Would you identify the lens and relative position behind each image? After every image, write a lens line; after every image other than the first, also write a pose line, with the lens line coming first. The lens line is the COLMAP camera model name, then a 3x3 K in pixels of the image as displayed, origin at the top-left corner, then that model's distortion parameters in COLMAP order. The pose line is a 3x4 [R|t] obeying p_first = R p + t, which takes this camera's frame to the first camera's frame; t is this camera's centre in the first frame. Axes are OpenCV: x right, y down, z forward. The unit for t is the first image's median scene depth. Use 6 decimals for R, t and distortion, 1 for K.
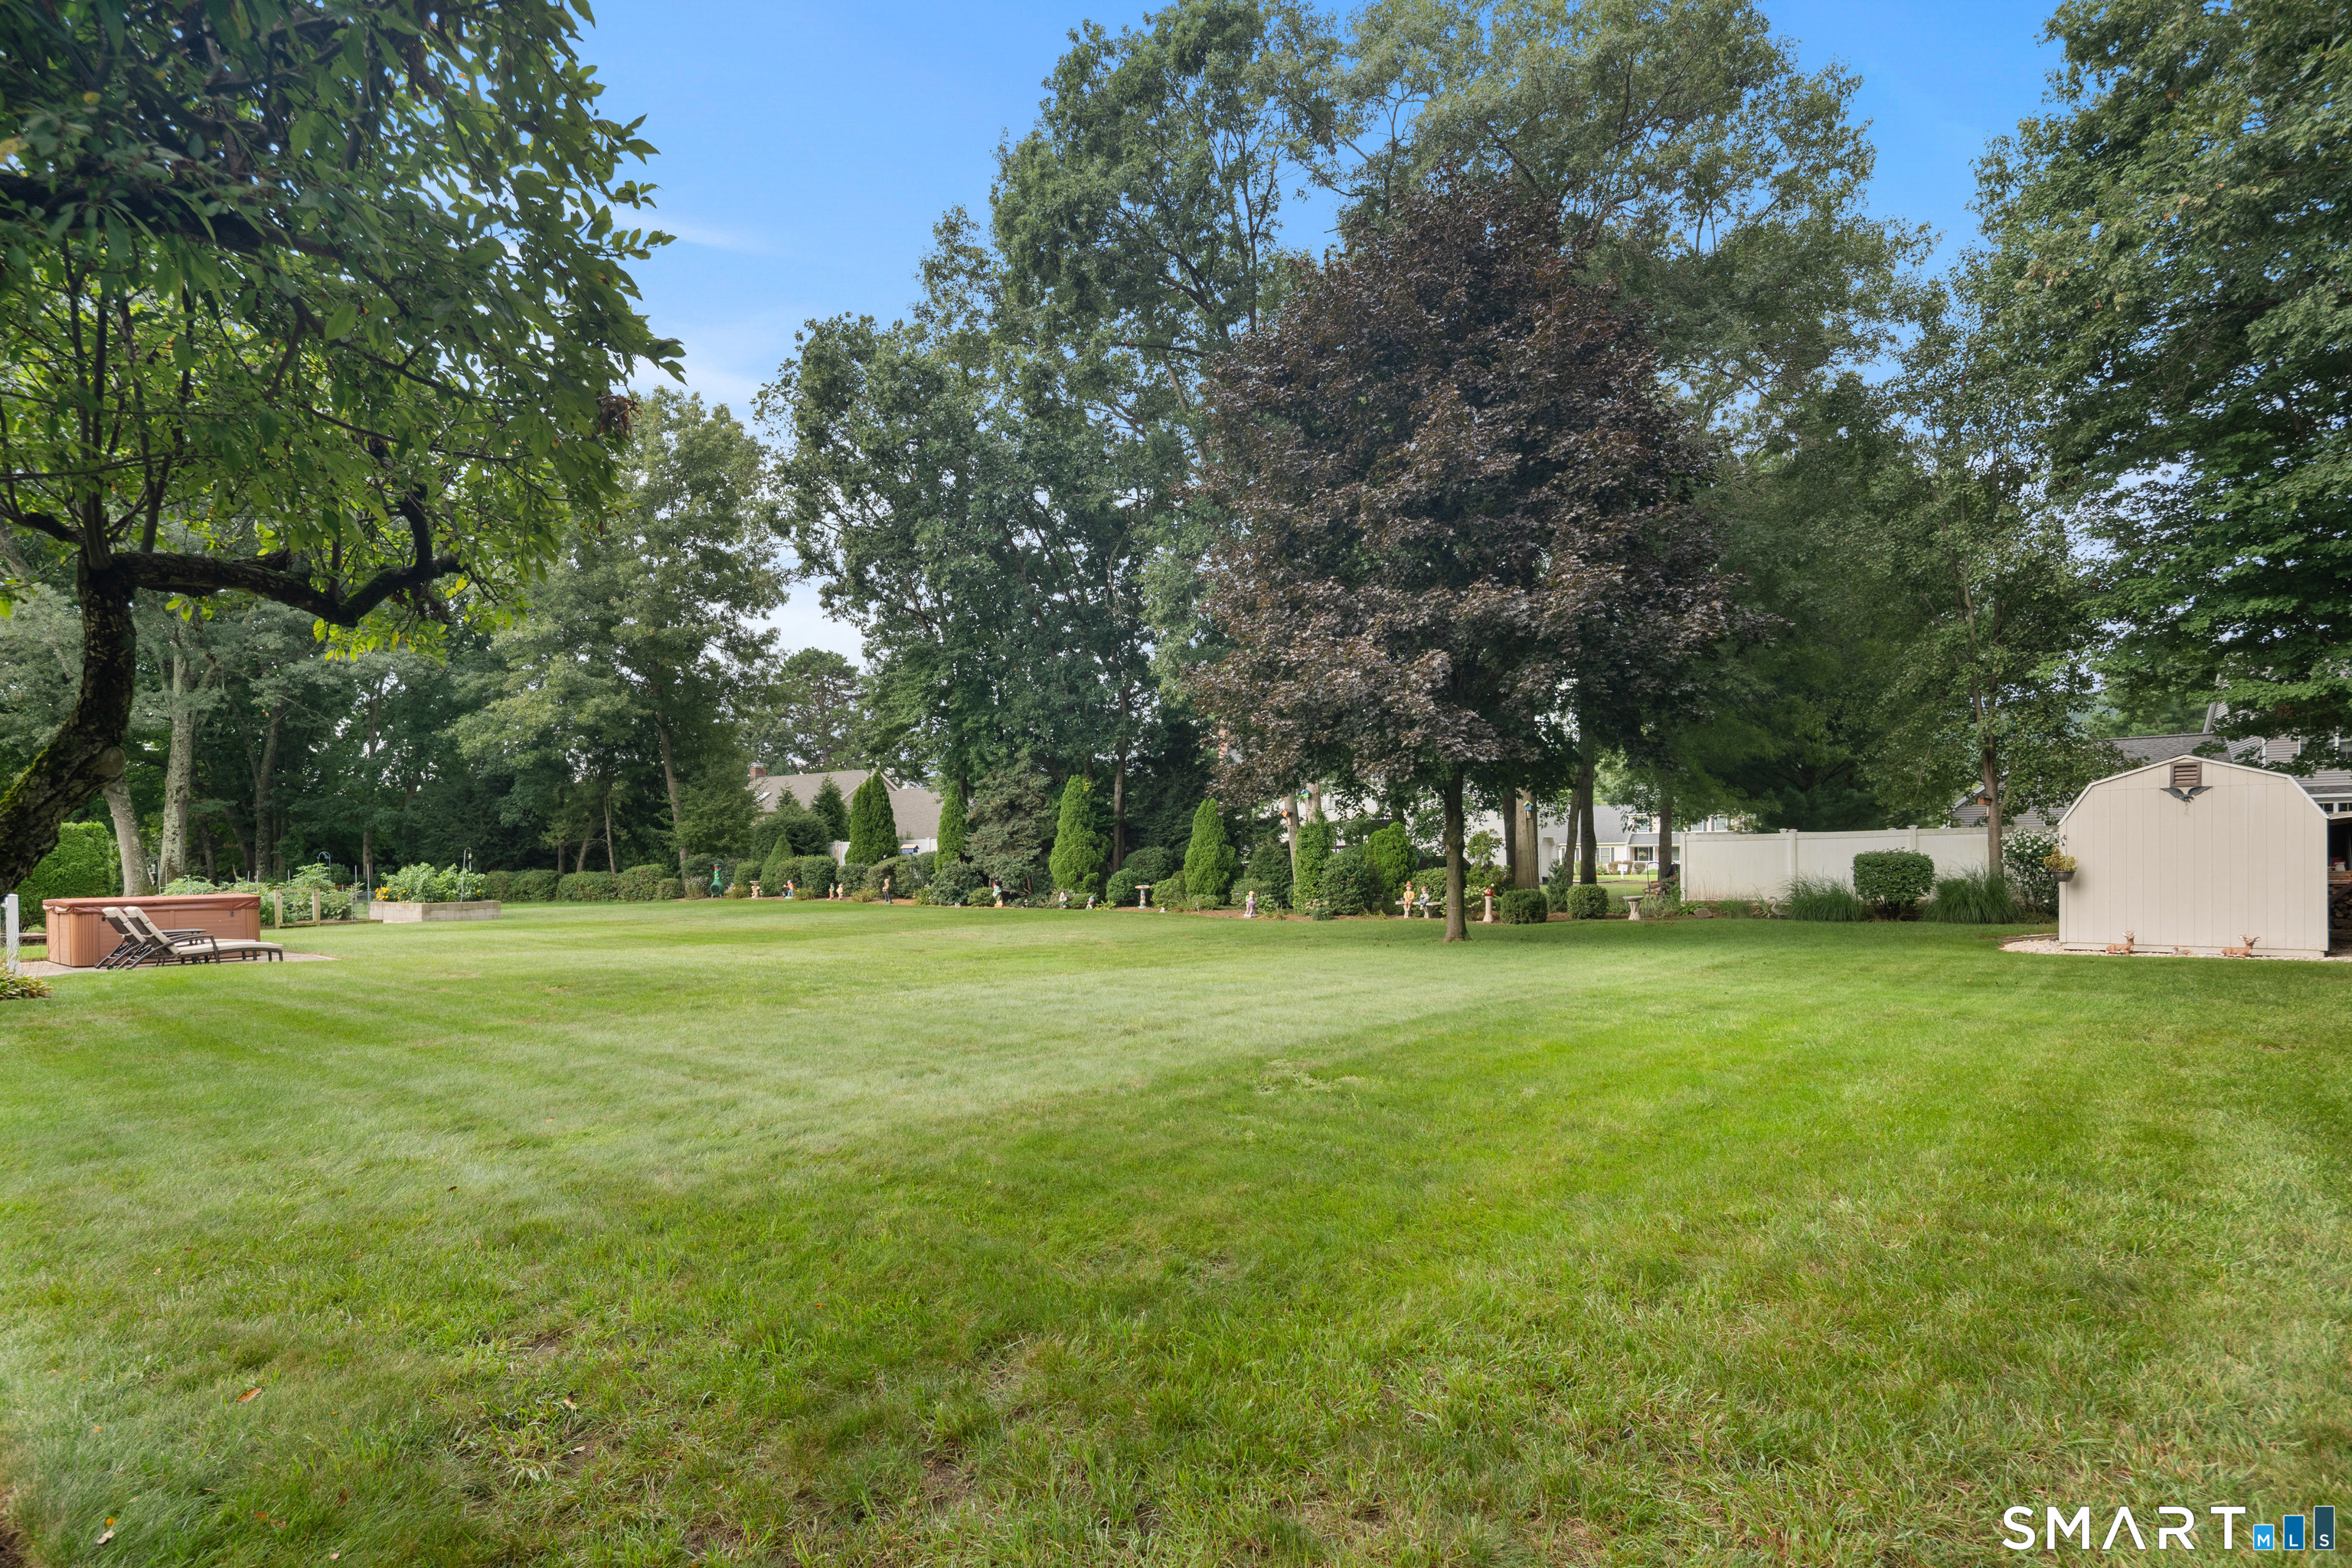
lens RADIAL K [[1173.9, 0, 1147.0], [0, 1173.9, 859.3], [0, 0, 1]] dist [0.001823, -0.002894]
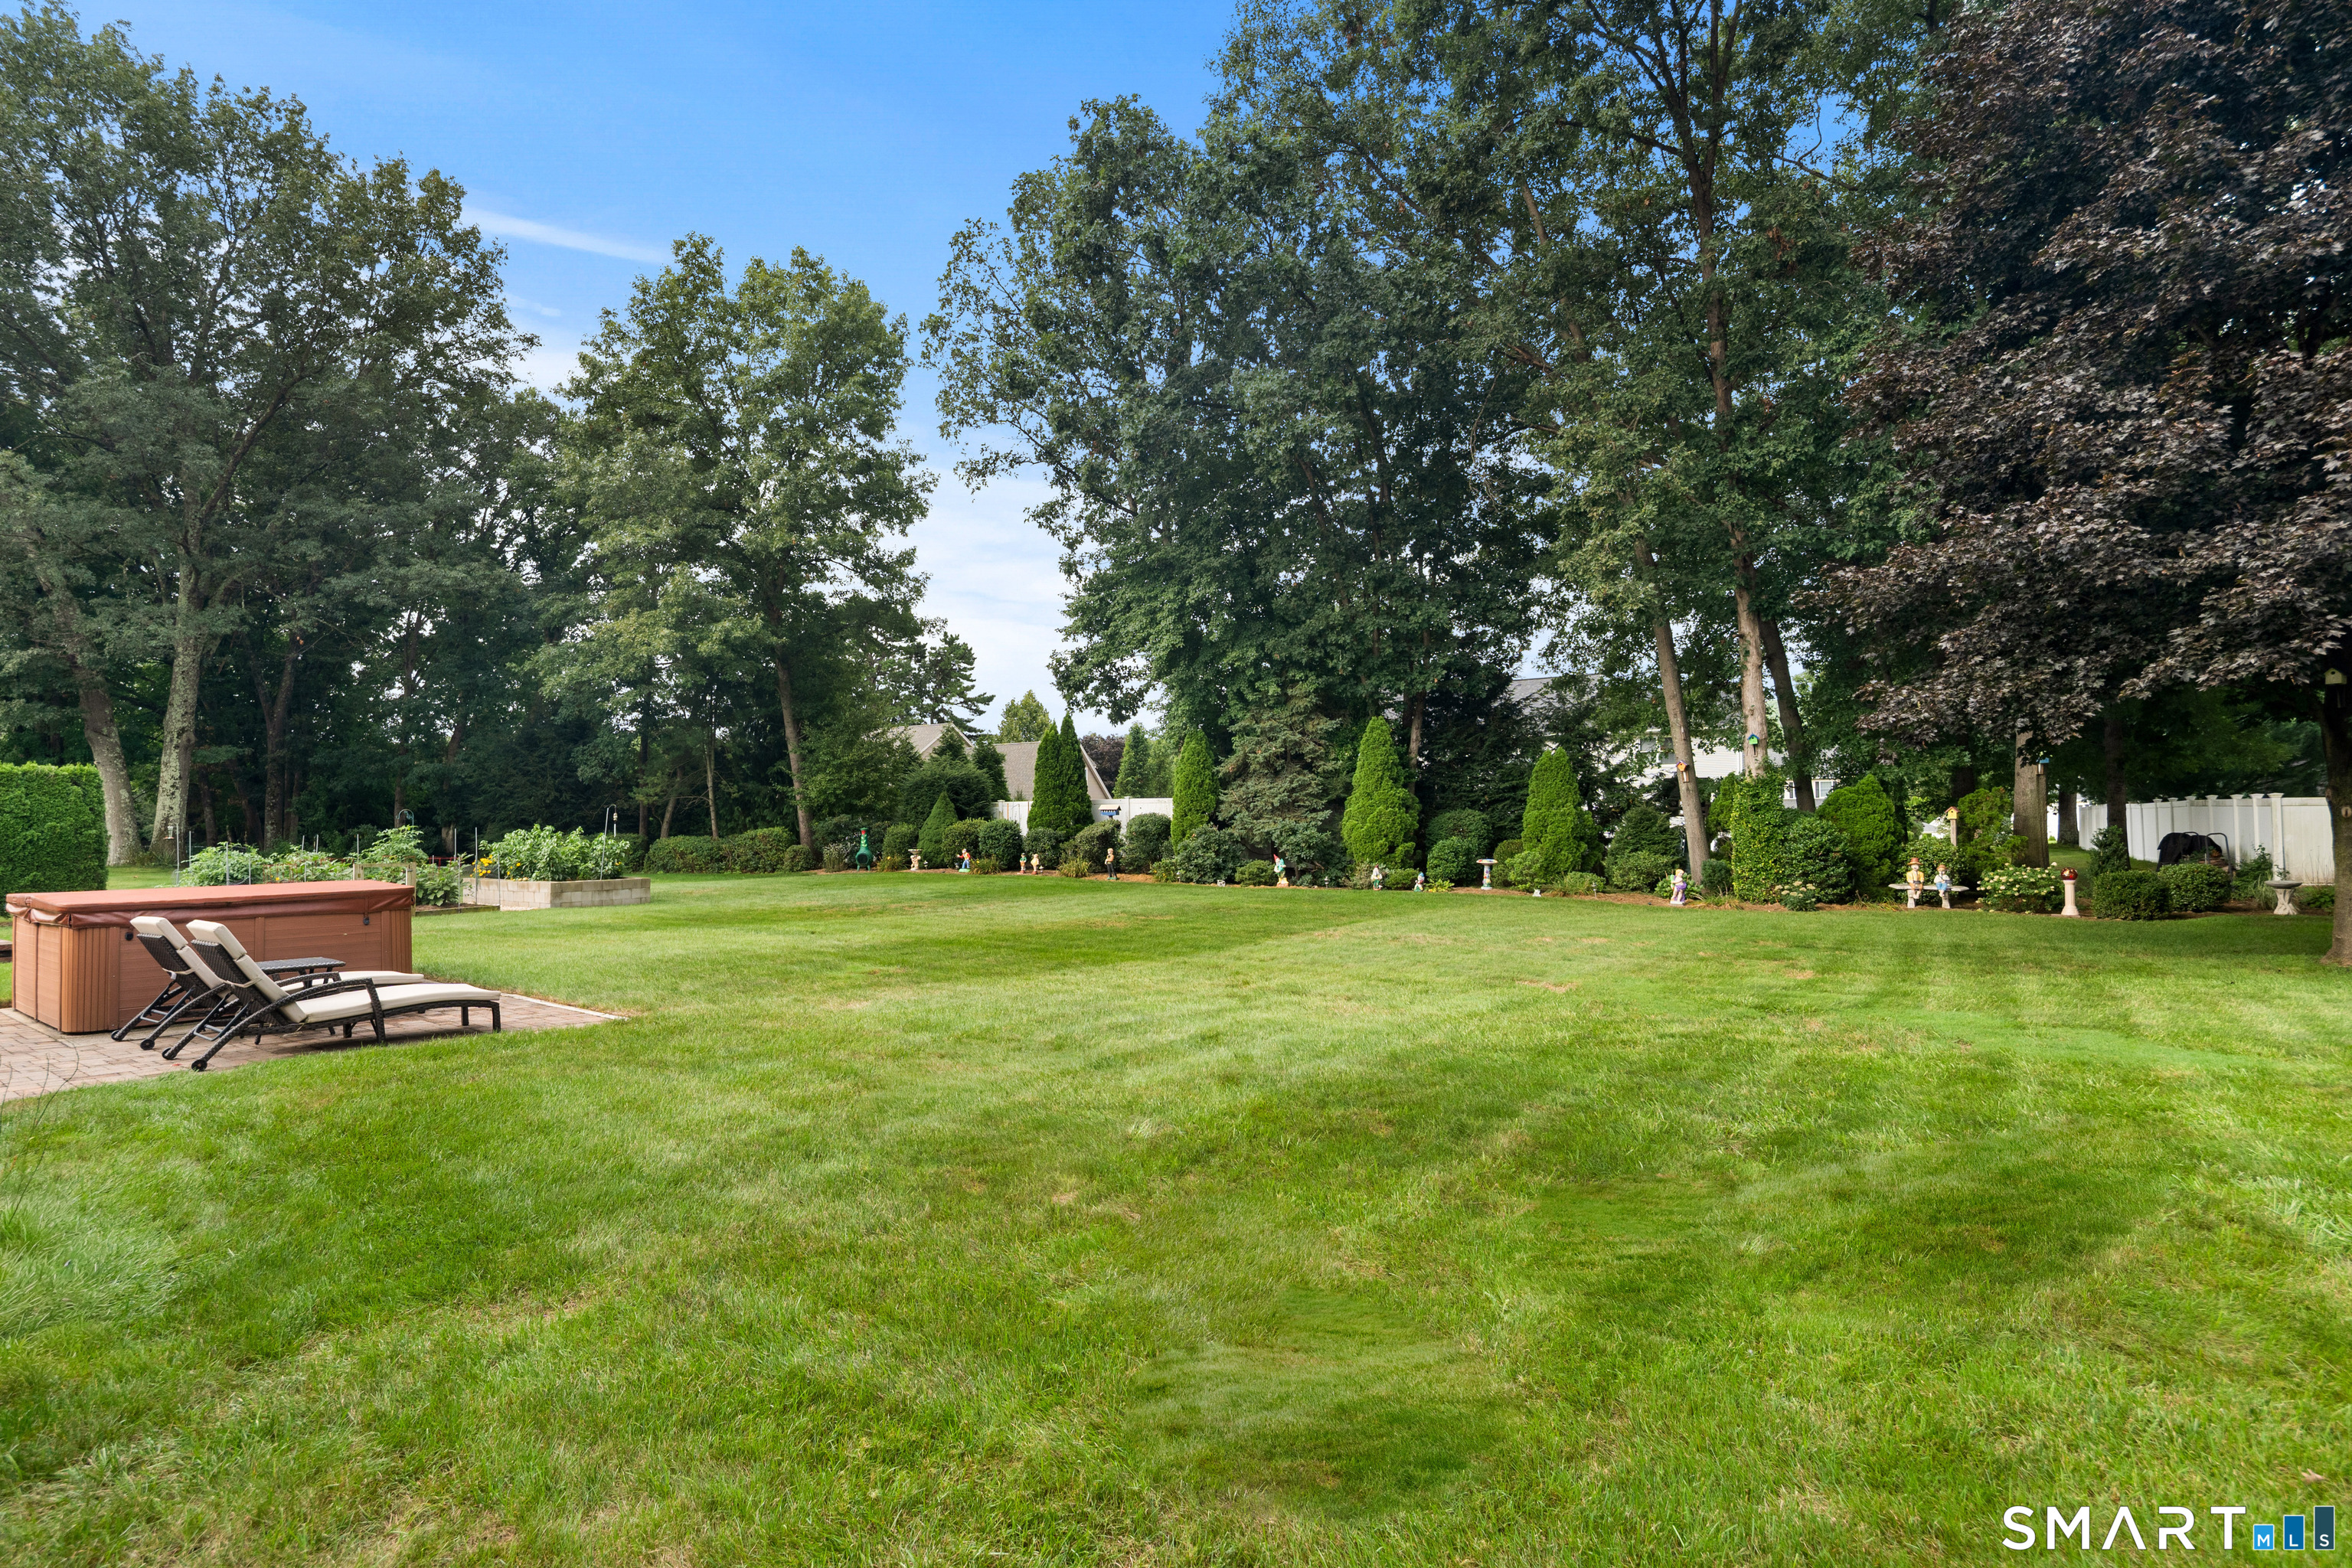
lens RADIAL K [[1173.9, 0, 1185.7], [0, 1173.9, 792.2], [0, 0, 1]] dist [0.001823, -0.002894]
pose [[0.999404, 0.005801, 0.034042, -0.209716], [-0.004875, 0.999618, -0.027222, 0.000183], [-0.034187, 0.027040, 0.999050, 0.221787]]
